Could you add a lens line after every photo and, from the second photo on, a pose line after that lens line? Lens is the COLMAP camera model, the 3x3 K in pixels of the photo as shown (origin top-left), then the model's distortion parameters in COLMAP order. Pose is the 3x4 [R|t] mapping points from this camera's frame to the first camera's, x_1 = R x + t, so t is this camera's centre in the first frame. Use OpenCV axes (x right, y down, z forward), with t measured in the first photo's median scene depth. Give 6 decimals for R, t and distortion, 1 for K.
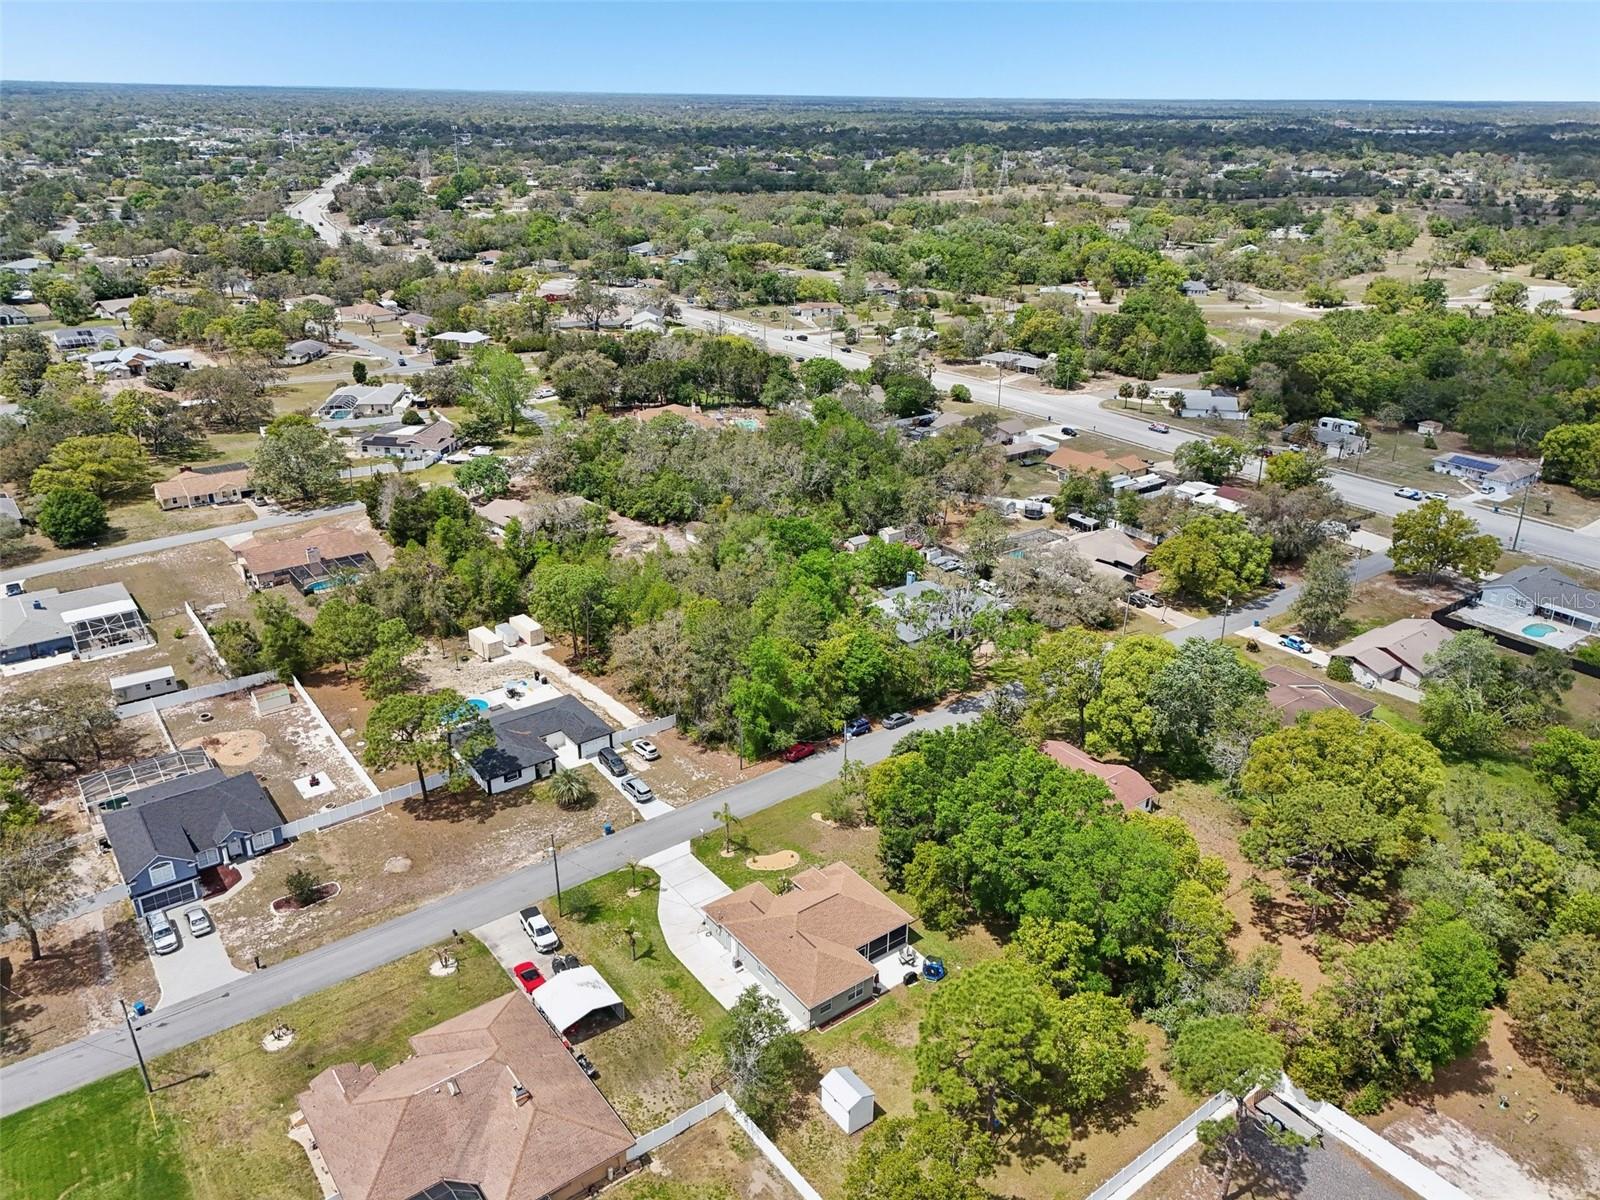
lens RADIAL K [[1170.7, 0, 800.0], [0, 1170.7, 600.0], [0, 0, 1]] dist [0.078599, -0.075518]
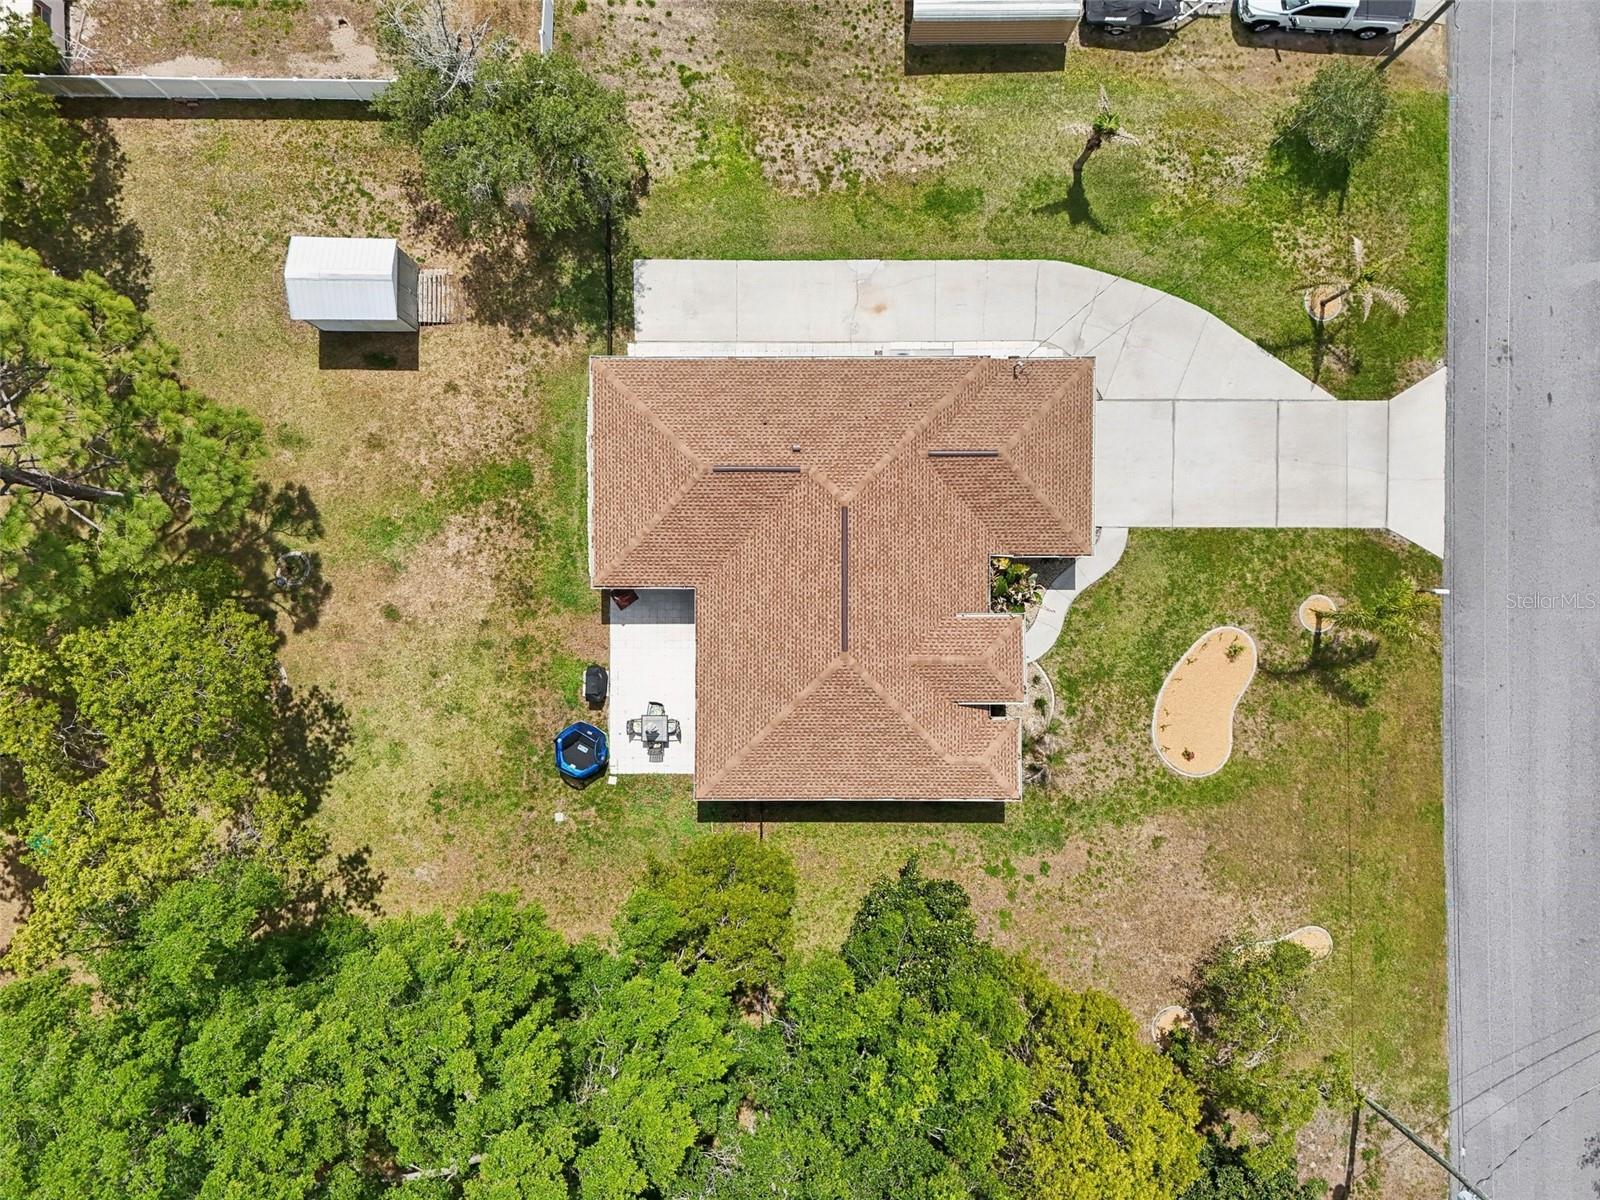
lens RADIAL K [[1170.7, 0, 800.0], [0, 1170.7, 600.0], [0, 0, 1]] dist [0.078599, -0.075518]
pose [[-0.597597, 0.801797, -0.000006, 0.019339], [-0.313370, -0.233555, 0.920462, -0.039720], [0.738022, 0.550067, 0.390831, 0.602830]]
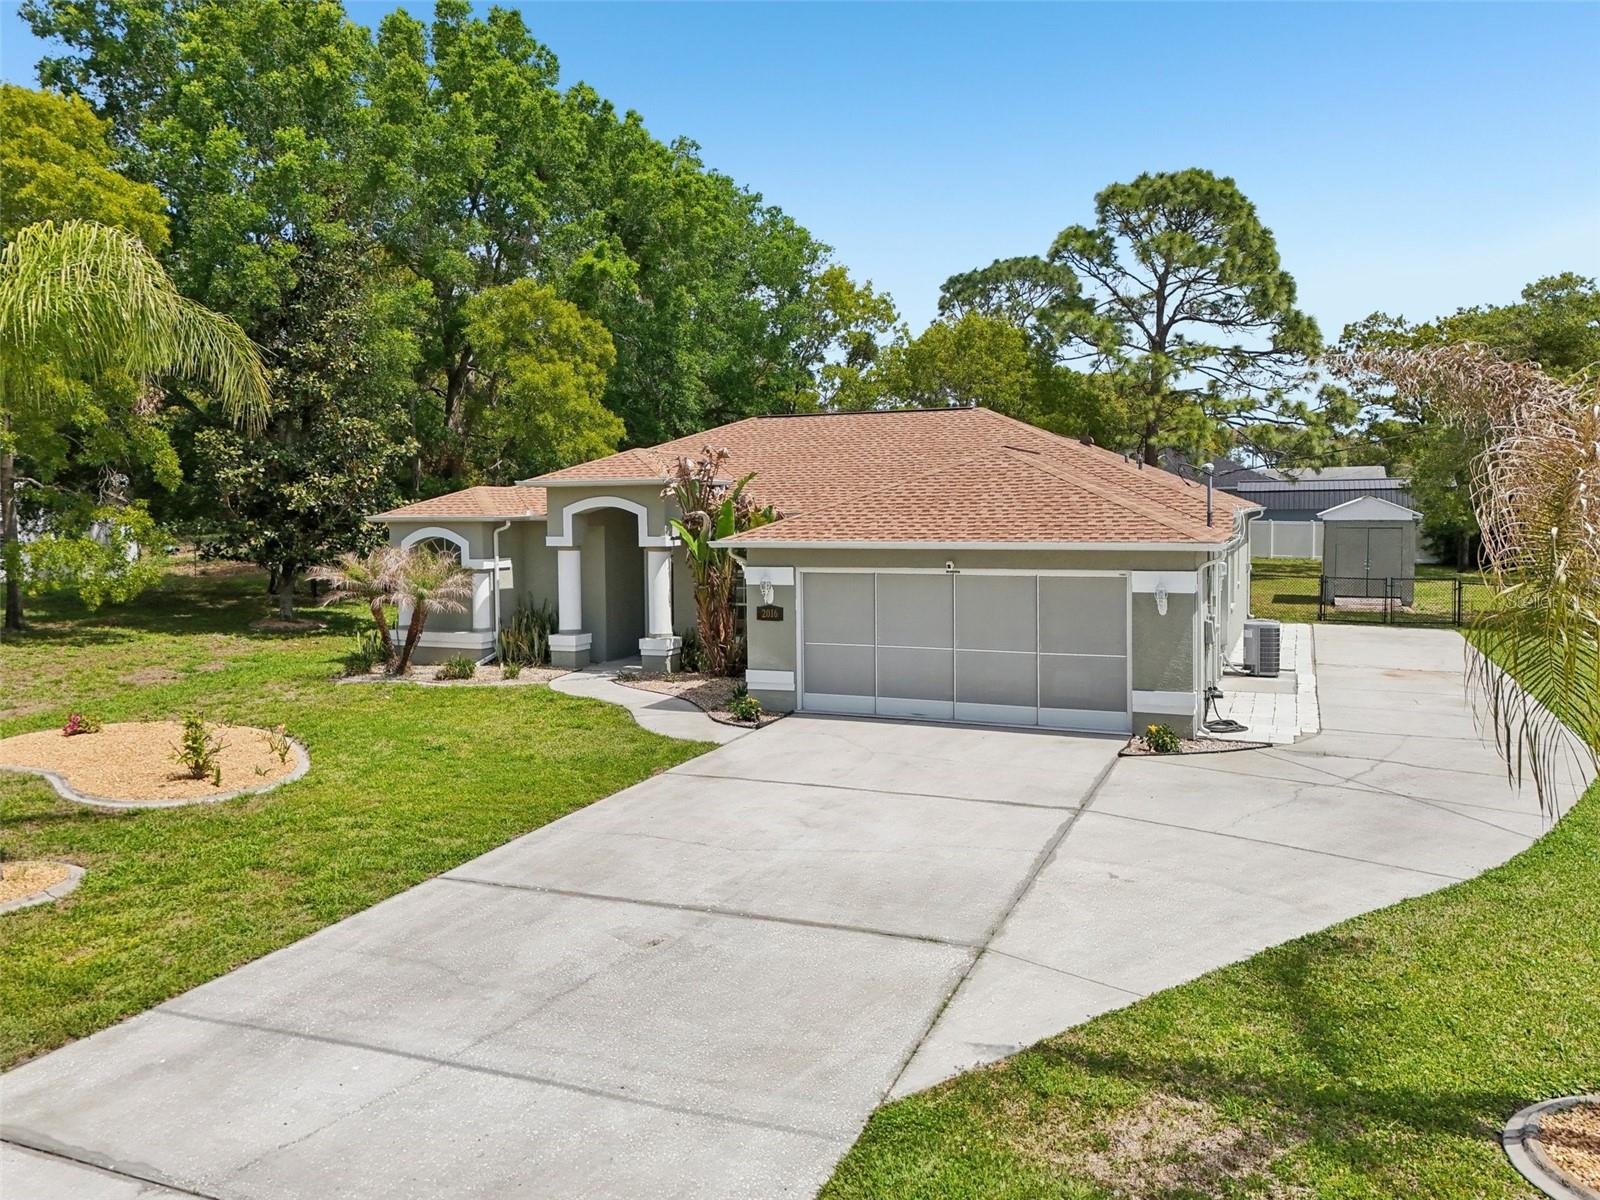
lens RADIAL K [[1194.7, 0, 800.0], [0, 1194.7, 600.0], [0, 0, 1]] dist [0.040002, -0.004642]
pose [[-0.513891, -0.067486, 0.855197, -0.121596], [0.341368, 0.898485, 0.276031, 0.156653], [-0.787010, 0.433787, -0.438685, 0.786963]]
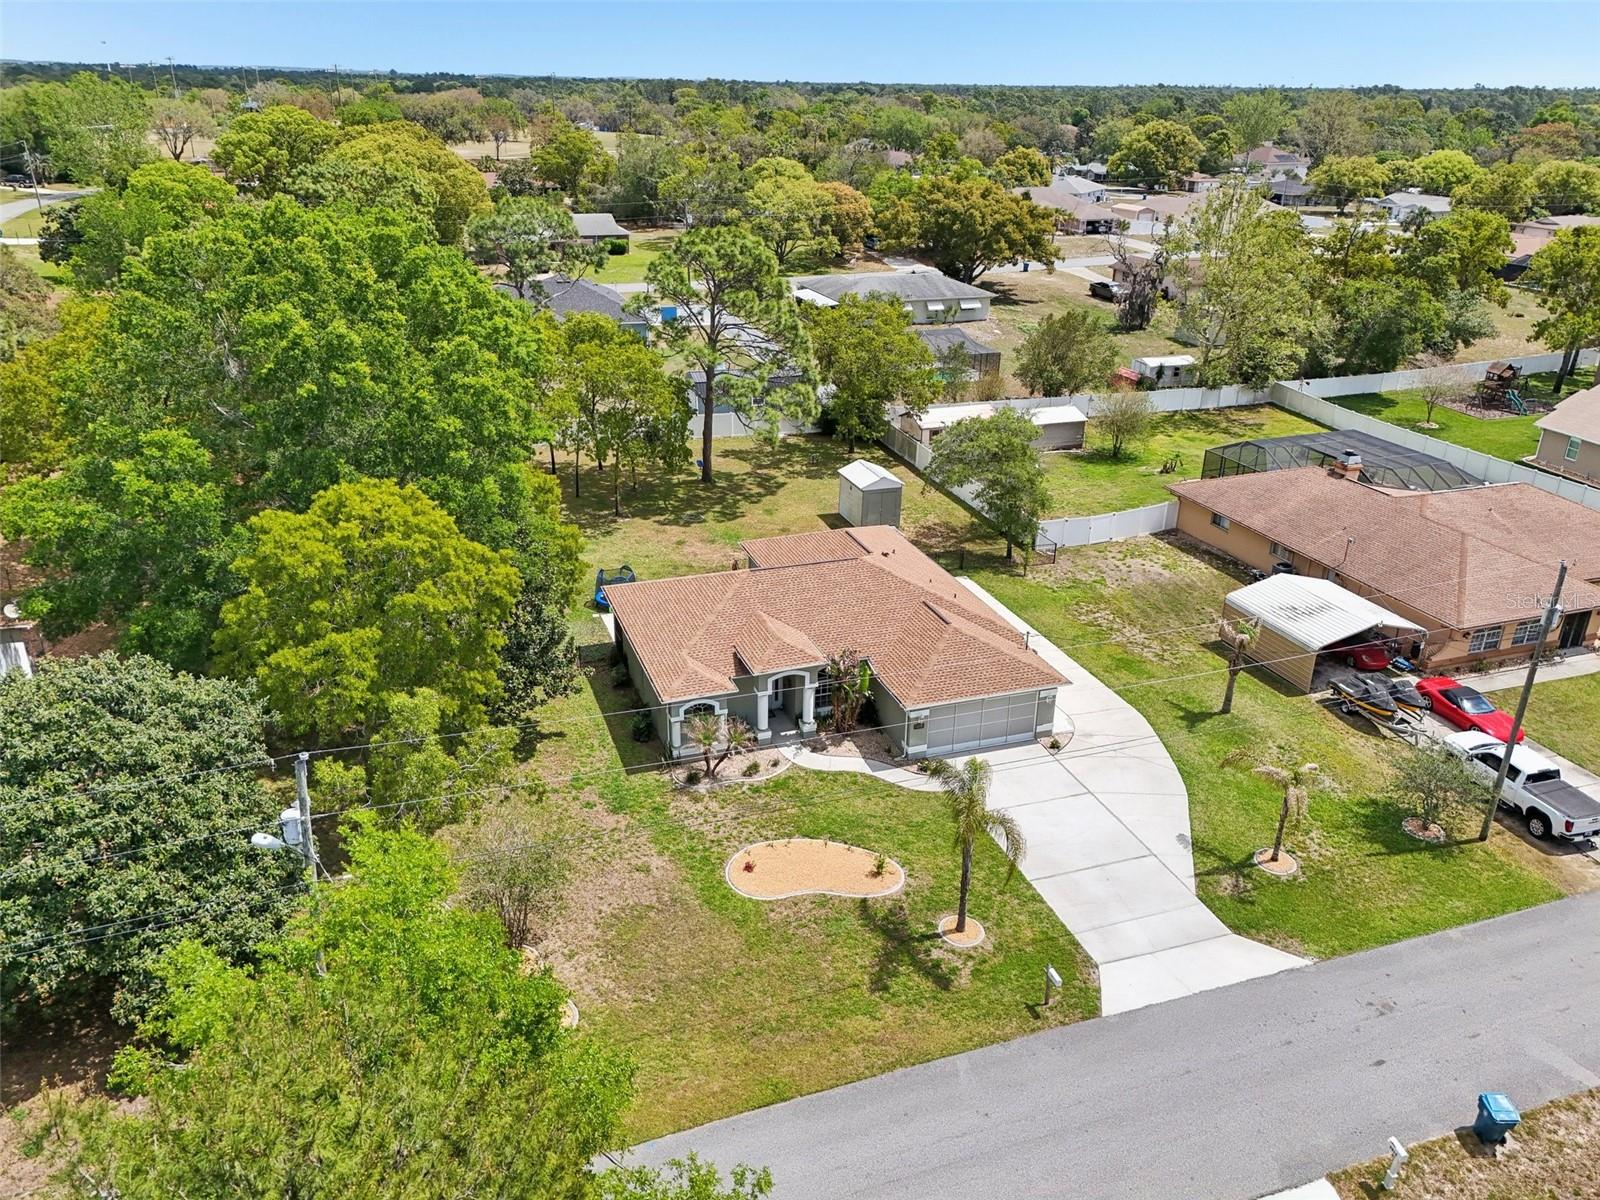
lens RADIAL K [[1170.7, 0, 800.0], [0, 1170.7, 600.0], [0, 0, 1]] dist [0.078599, -0.075518]
pose [[-0.955789, -0.136652, 0.260371, -0.069448], [0.095124, 0.694158, 0.713510, -0.031573], [-0.278241, 0.706733, -0.650470, 0.907279]]
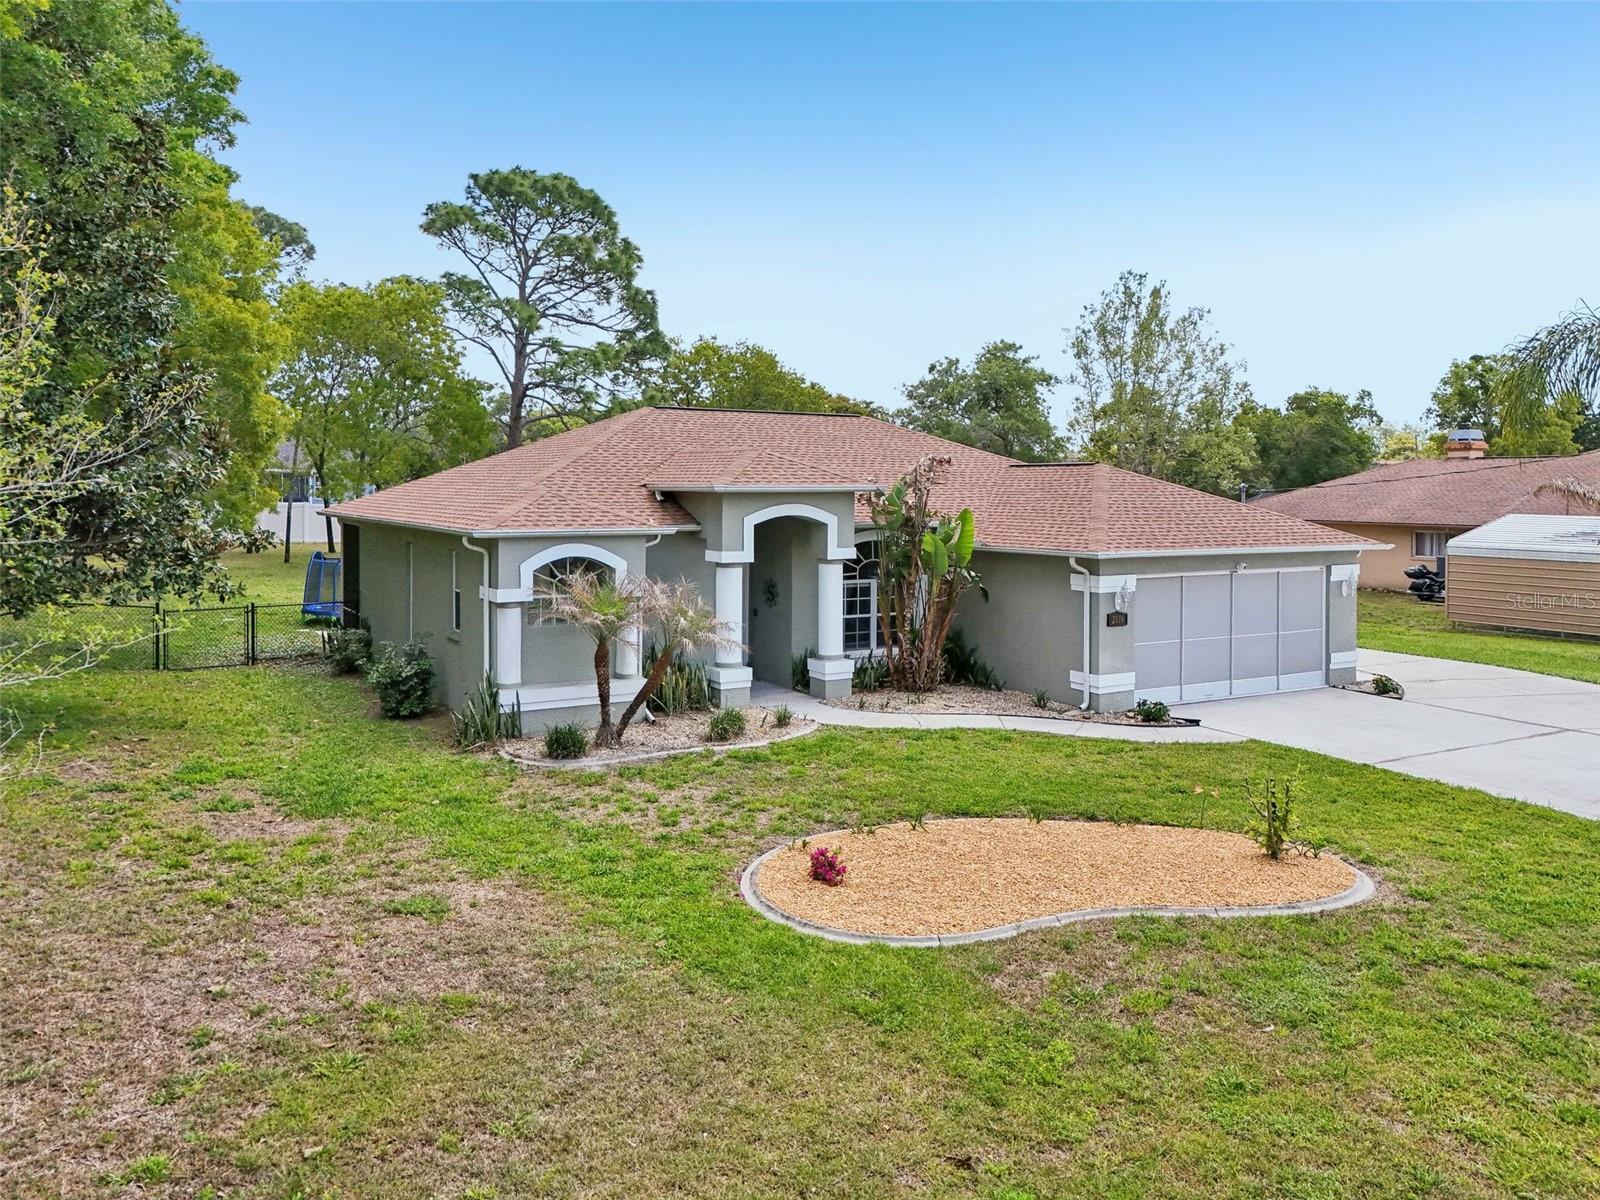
lens RADIAL K [[1197.8, 0, 776.0], [0, 1197.8, 597.7], [0, 0, 1]] dist [0.074402, -0.319267]
pose [[-0.992734, -0.023674, 0.117977, -0.010098], [0.035411, 0.879563, 0.474463, 0.129379], [-0.115001, 0.475193, -0.872334, 0.844778]]
